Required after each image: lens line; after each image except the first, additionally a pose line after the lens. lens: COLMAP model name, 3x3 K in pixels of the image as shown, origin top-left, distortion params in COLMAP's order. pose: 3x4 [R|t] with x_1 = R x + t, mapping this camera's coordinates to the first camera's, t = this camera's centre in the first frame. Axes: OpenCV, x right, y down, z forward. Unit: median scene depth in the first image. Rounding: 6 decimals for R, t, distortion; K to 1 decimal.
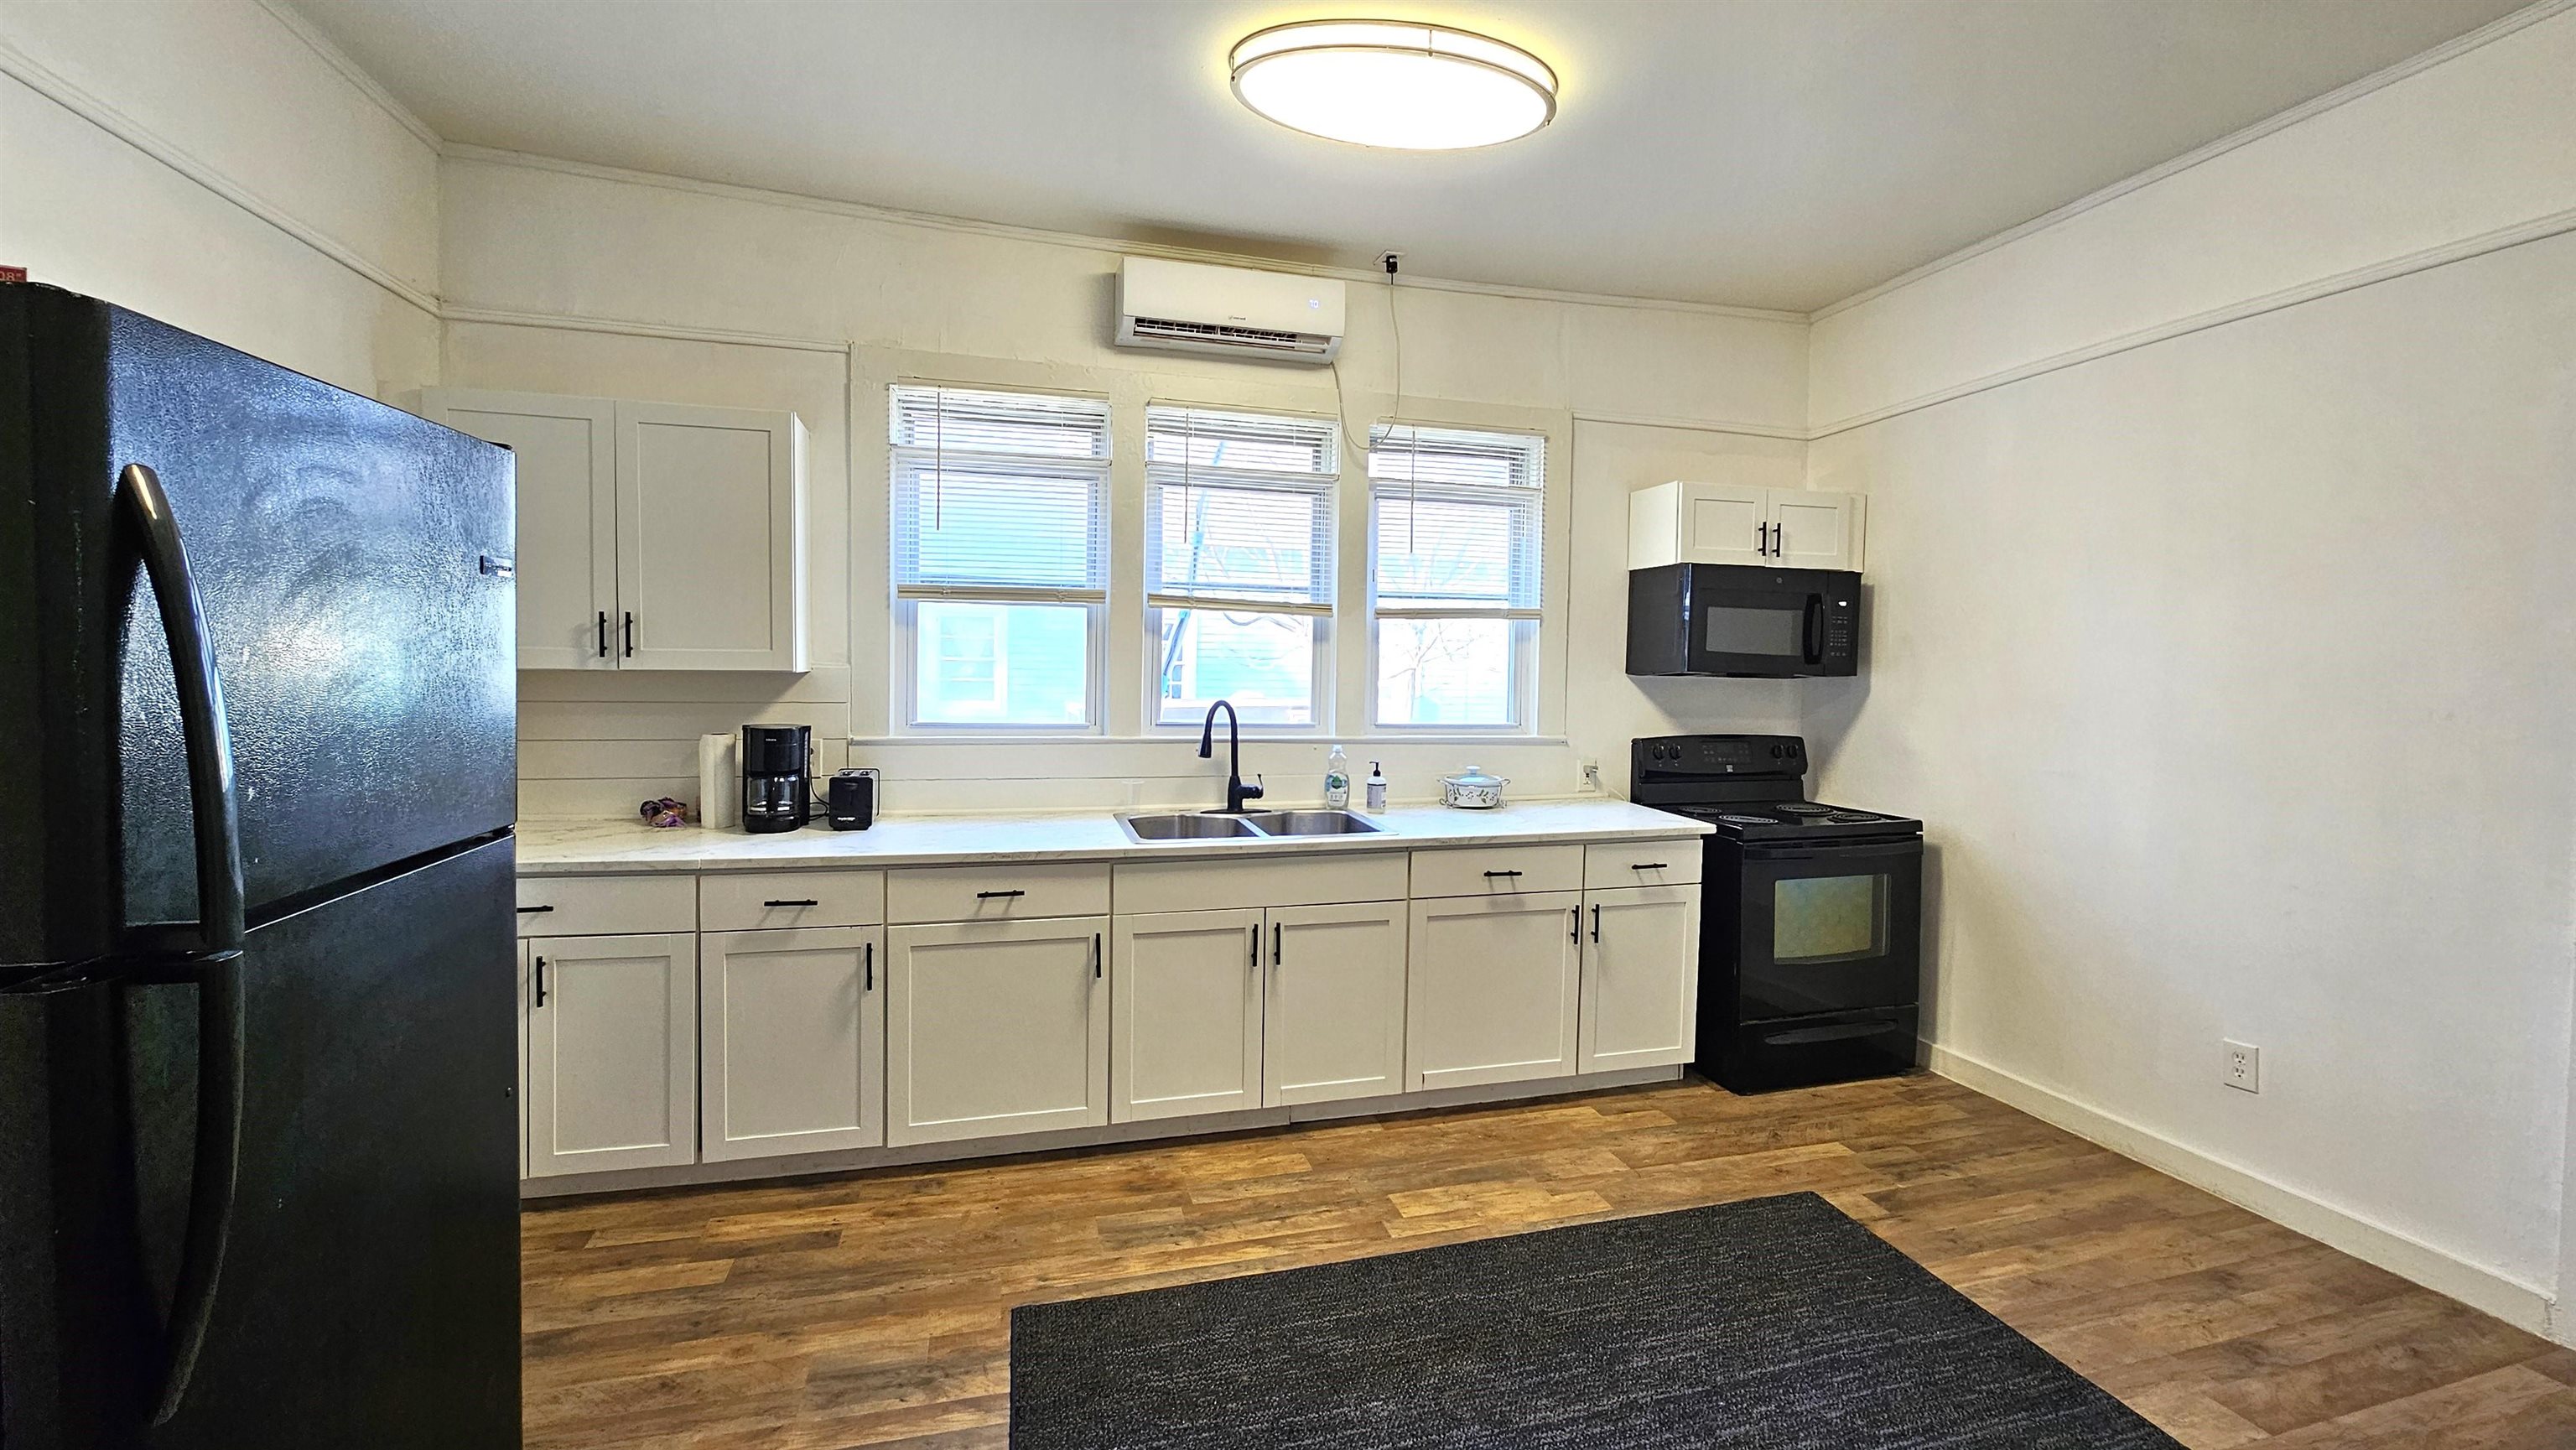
lens RADIAL K [[991.2, 0, 1275.6], [0, 991.2, 704.6], [0, 0, 1]] dist [-0.000742, 0.000091]
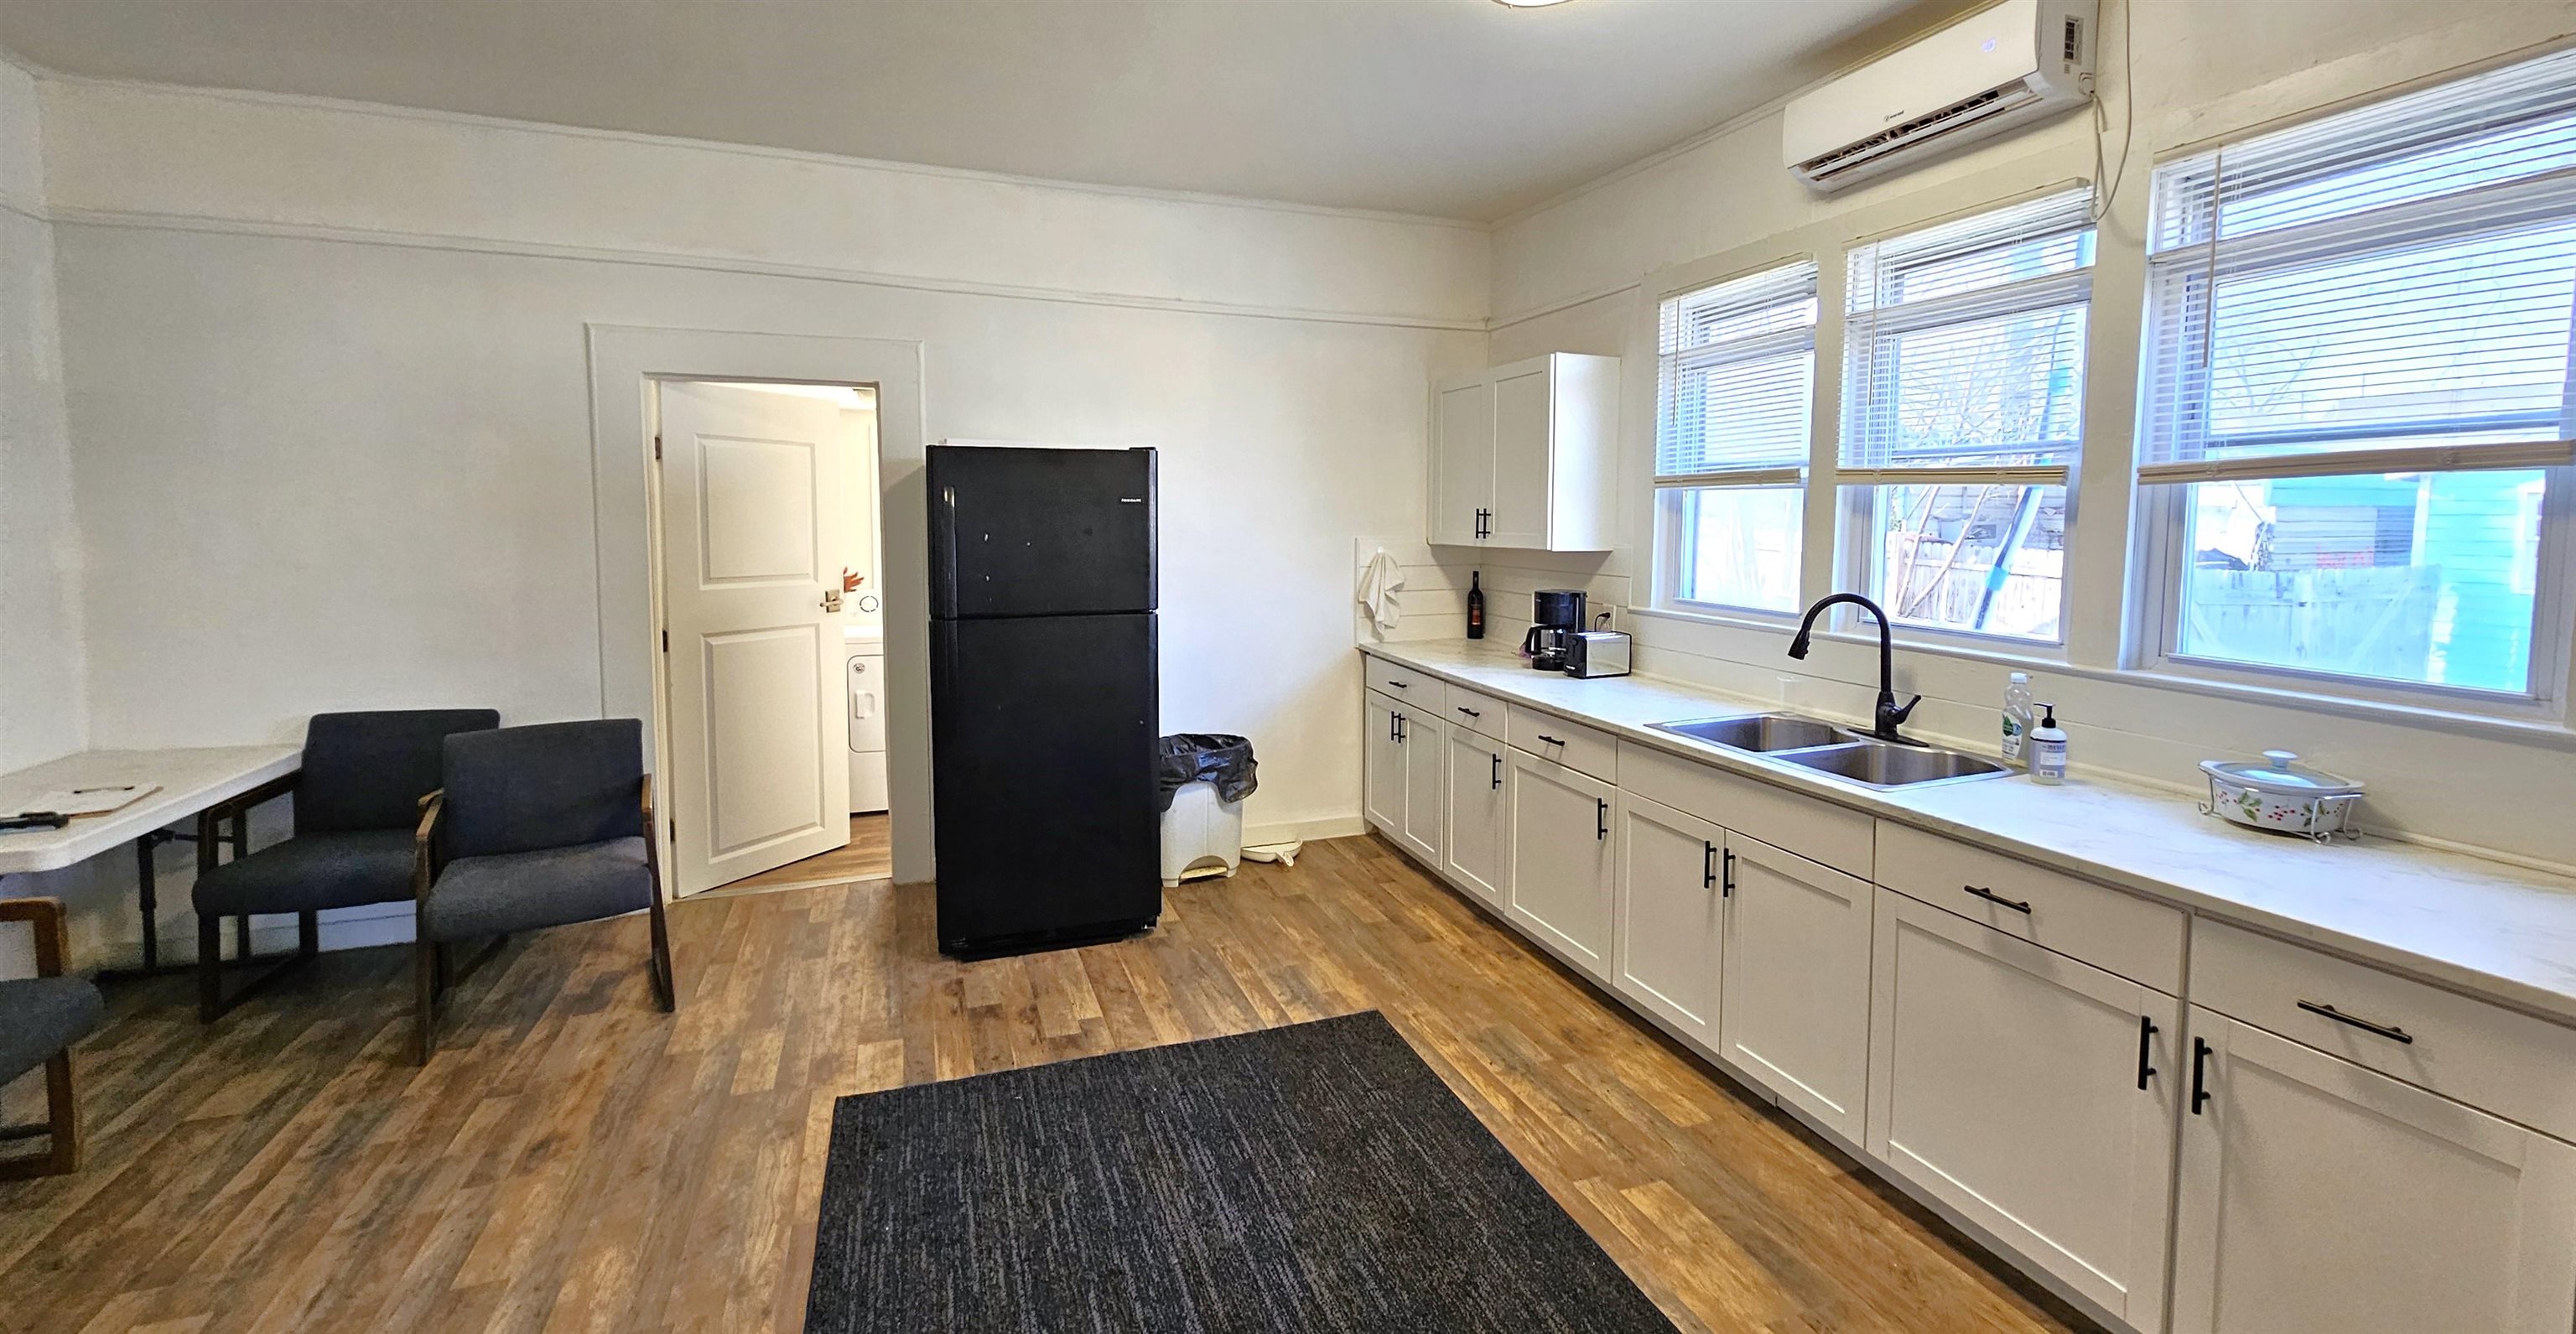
lens RADIAL K [[988.0, 0, 1337.7], [0, 988.0, 586.7], [0, 0, 1]] dist [-0.000214, -0.000027]
pose [[0.177482, 0.053170, -0.982687, 0.753859], [-0.052858, 0.997613, 0.044431, -0.027539], [0.982703, 0.044057, 0.179869, 0.484648]]
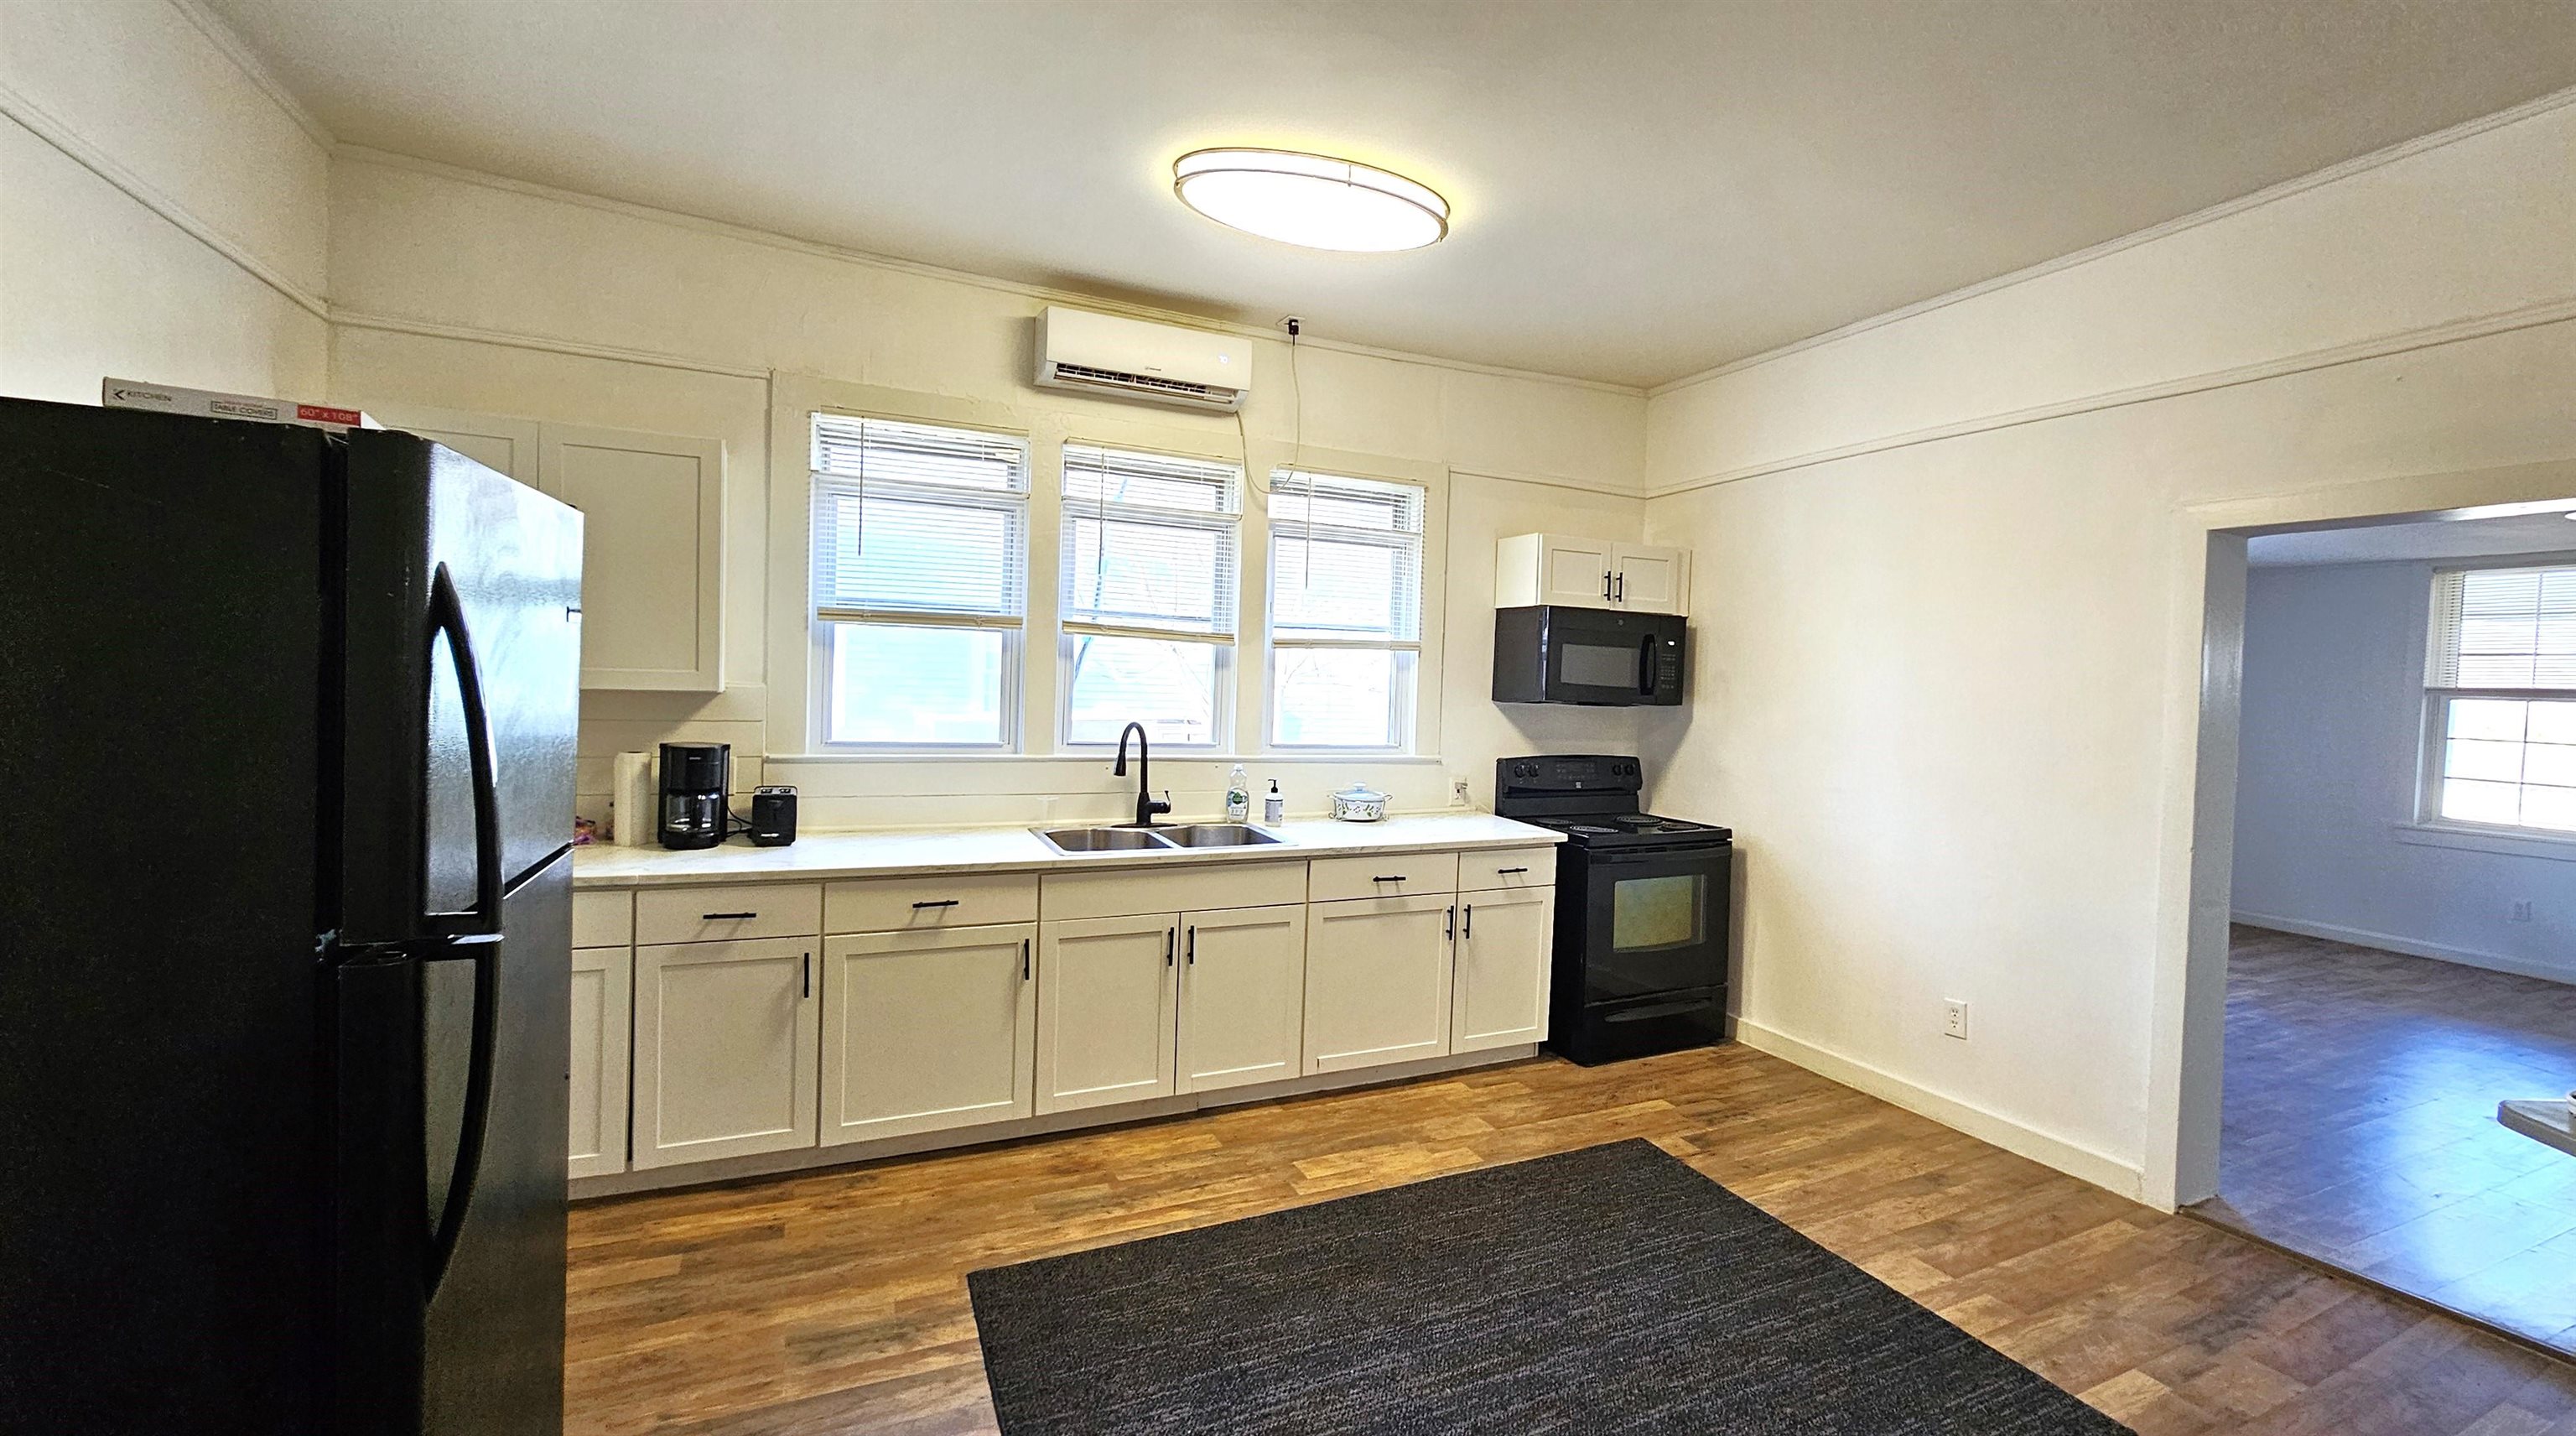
lens RADIAL K [[1018.6, 0, 1288.0], [0, 1018.6, 718.0], [0, 0, 1]] dist [0.000122, 0.000018]
pose [[0.987895, 0.009413, 0.154838, -0.067035], [-0.009648, 0.999953, 0.000770, -0.012698], [-0.154824, -0.002254, 0.987940, -0.131262]]
